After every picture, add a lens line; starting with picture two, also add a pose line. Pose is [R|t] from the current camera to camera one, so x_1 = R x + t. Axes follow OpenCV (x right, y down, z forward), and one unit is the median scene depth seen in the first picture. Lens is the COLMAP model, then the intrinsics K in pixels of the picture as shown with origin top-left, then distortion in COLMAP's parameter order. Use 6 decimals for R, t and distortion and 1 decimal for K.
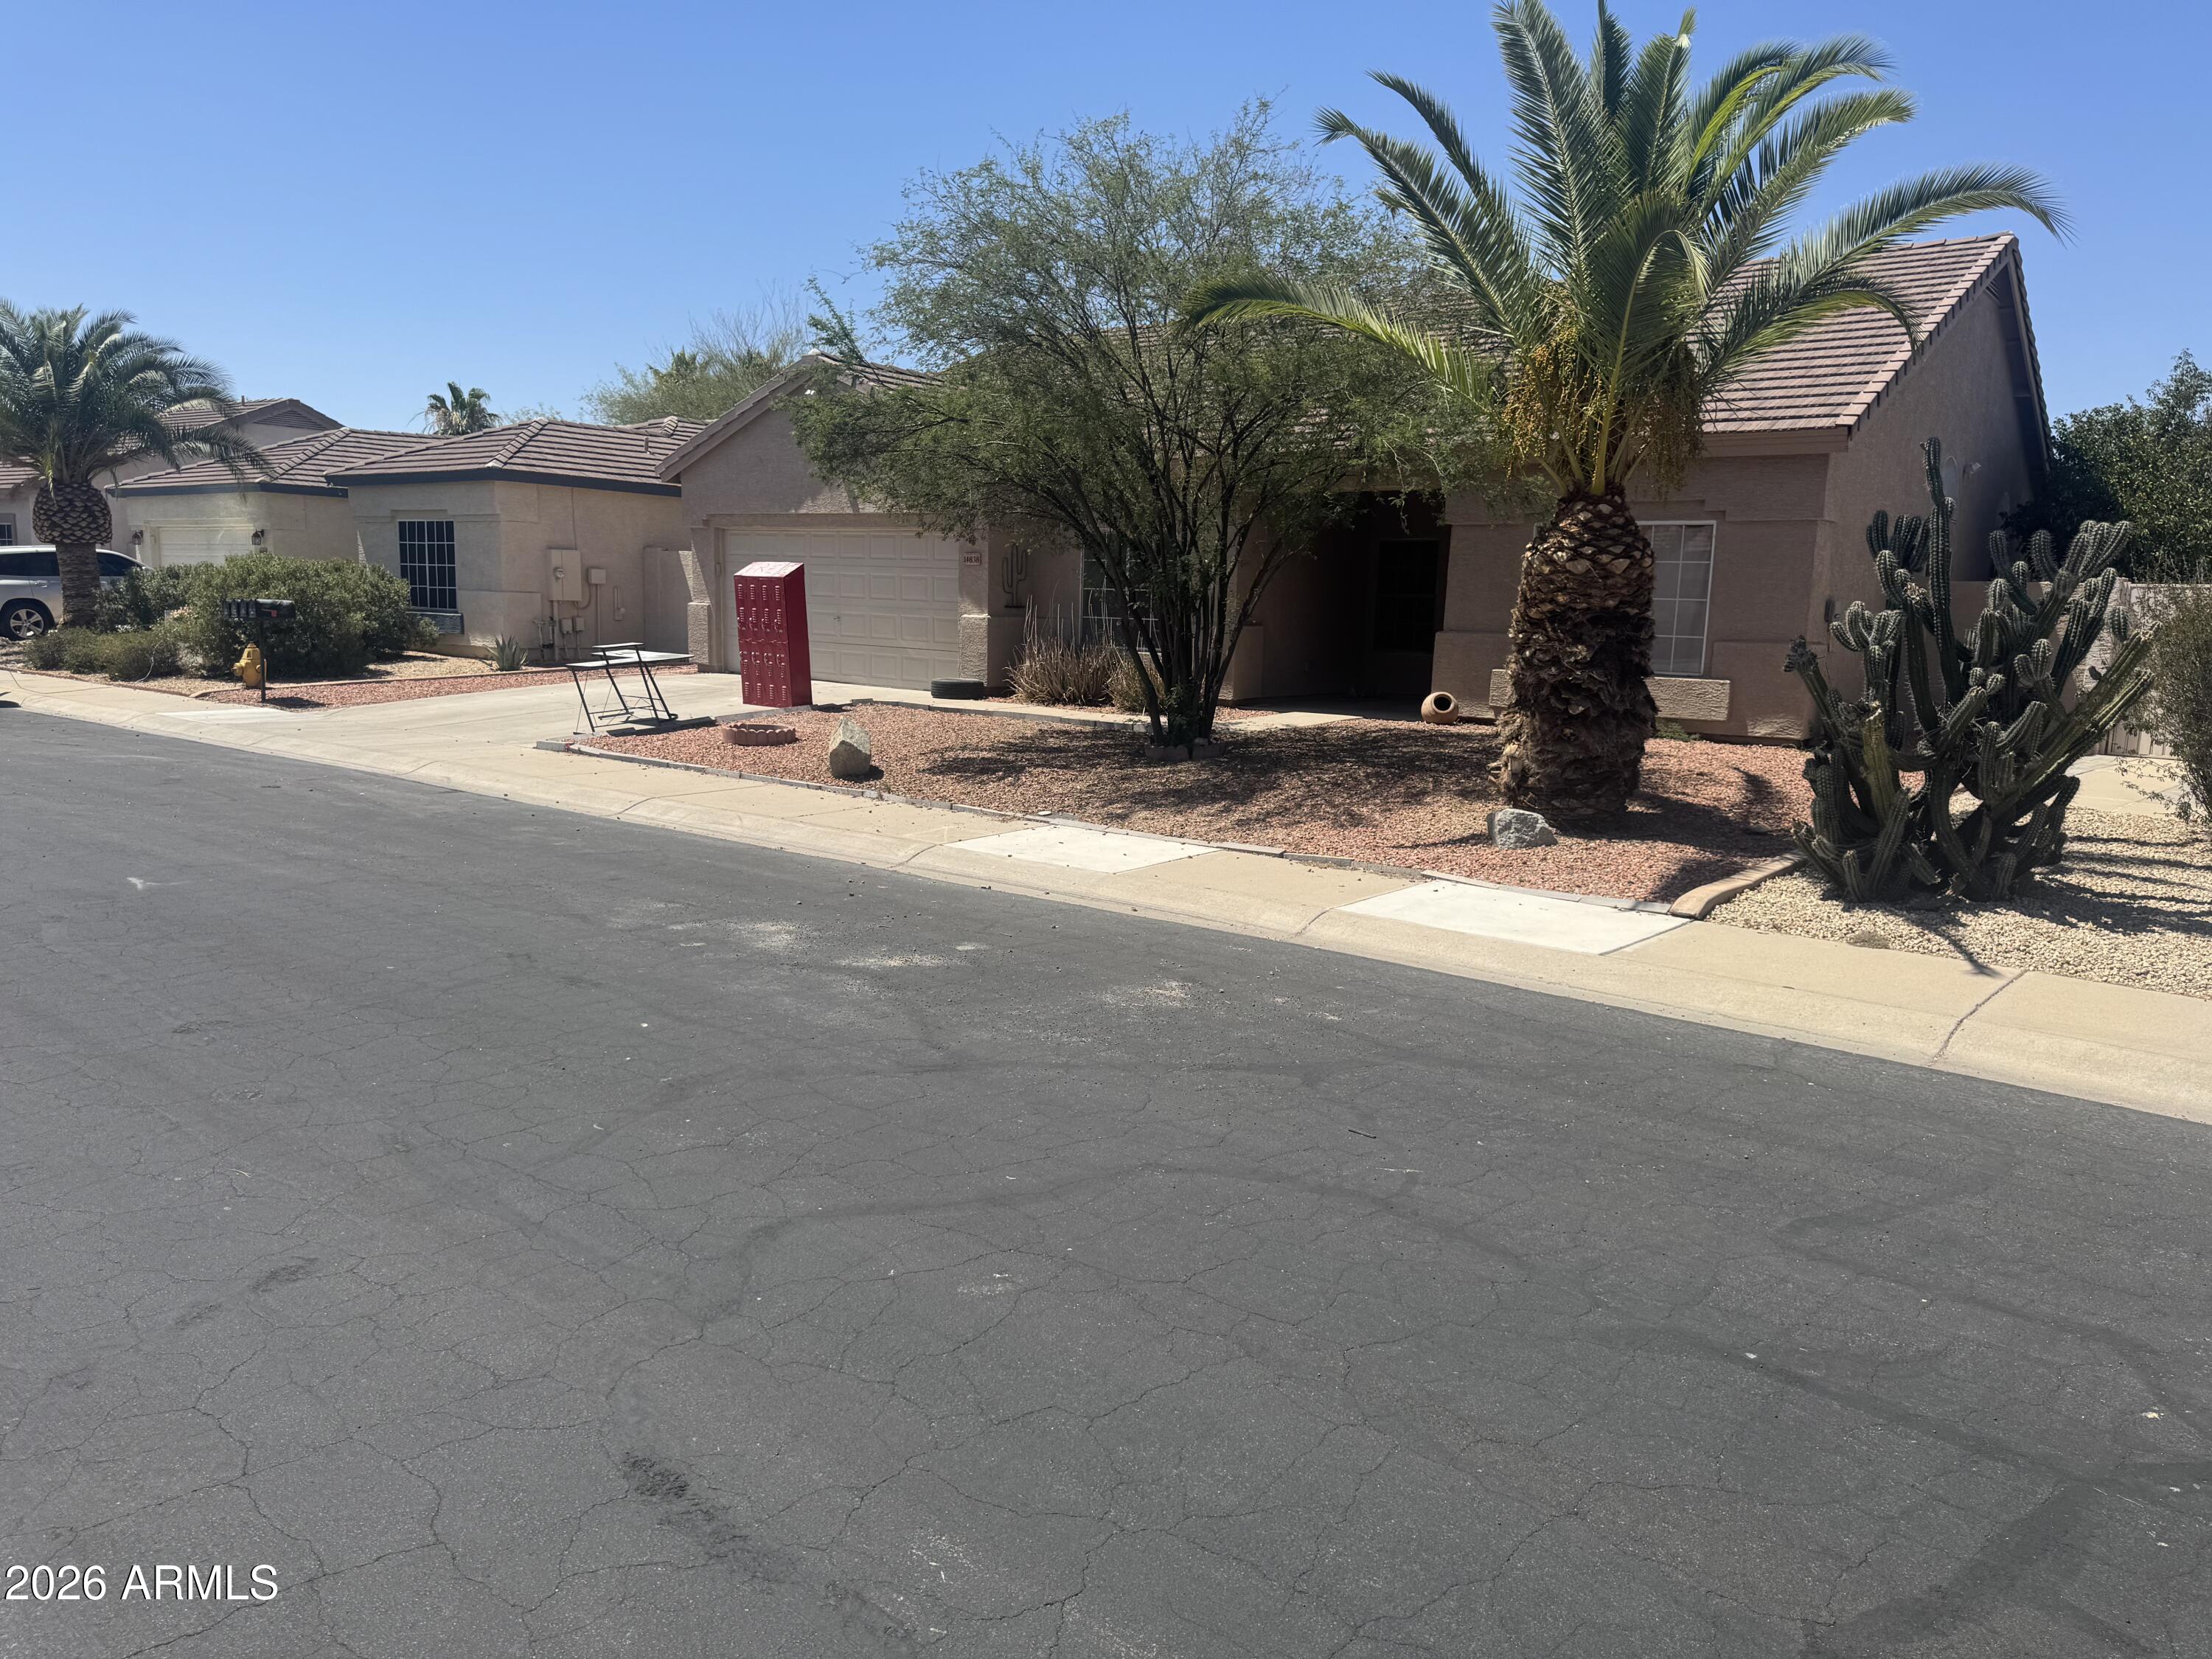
lens RADIAL K [[1599.7, 0, 1106.0], [0, 1599.7, 829.5], [0, 0, 1]] dist [0.015560, 0.001766]
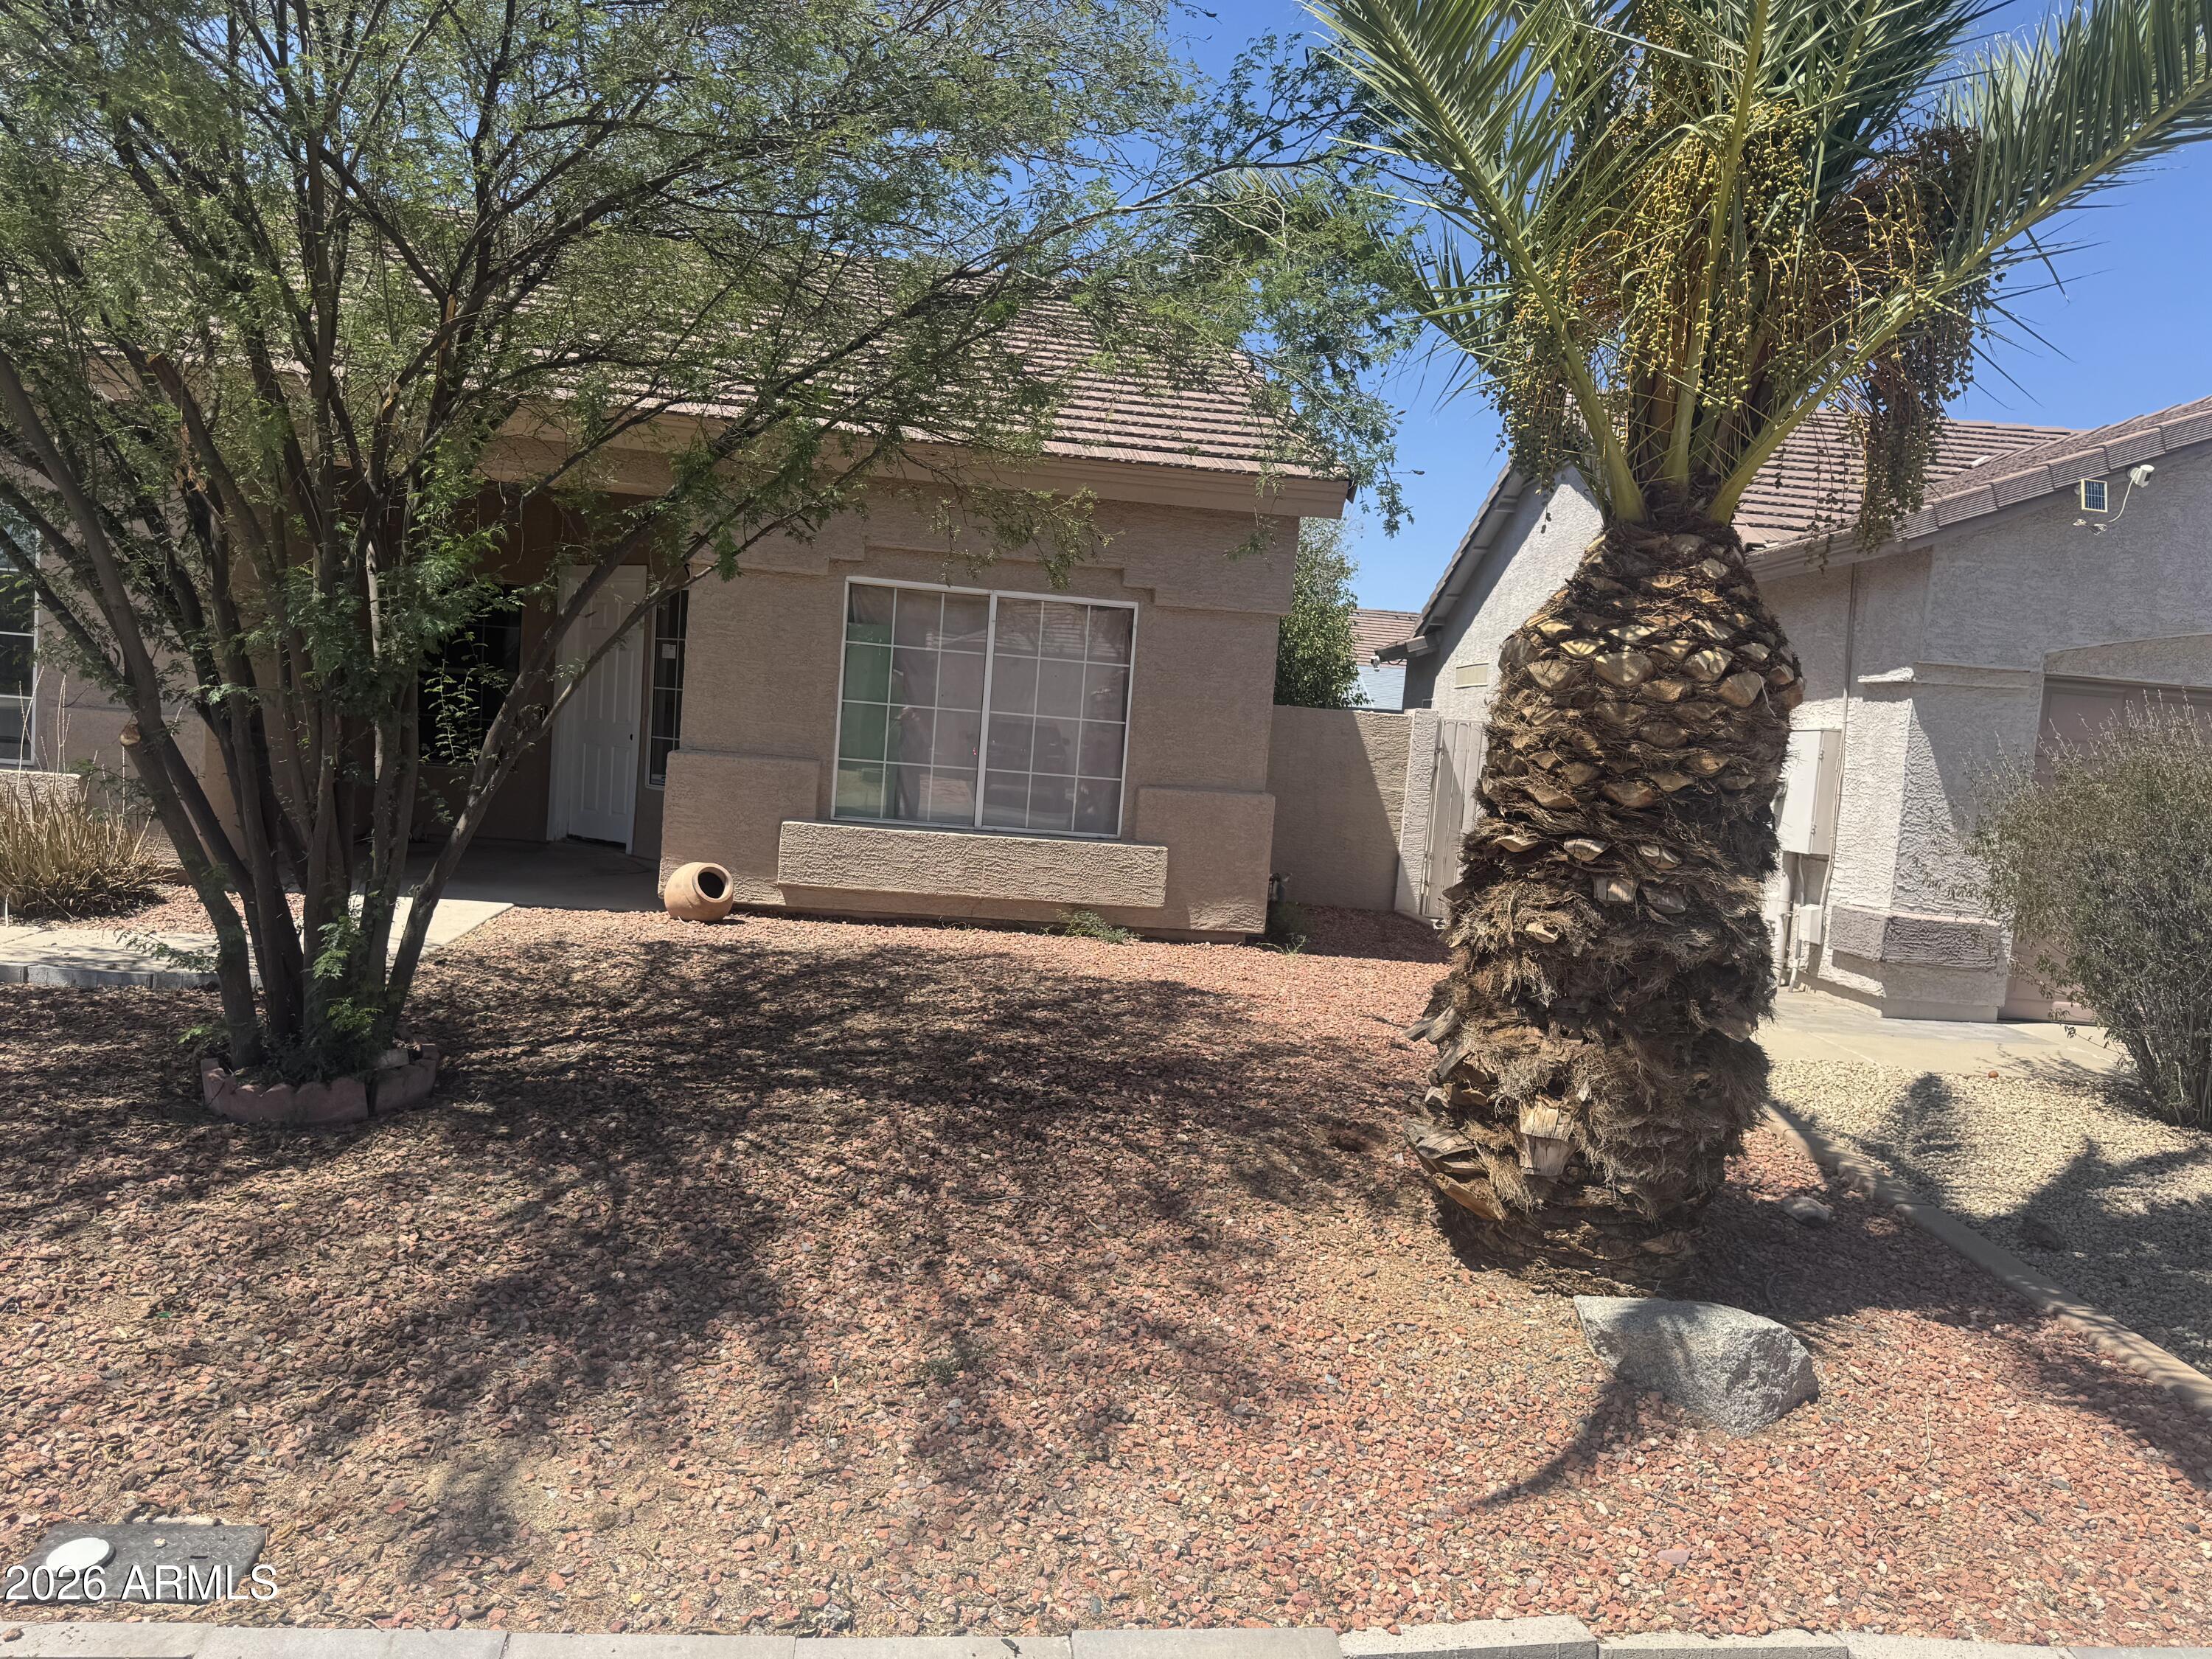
lens RADIAL K [[1599.7, 0, 1106.0], [0, 1599.7, 829.5], [0, 0, 1]] dist [0.015560, 0.001766]
pose [[0.735657, -0.008753, 0.677298, -0.072933], [0.041014, 0.998657, -0.031641, -0.079800], [-0.676112, 0.051055, 0.735028, 0.532037]]
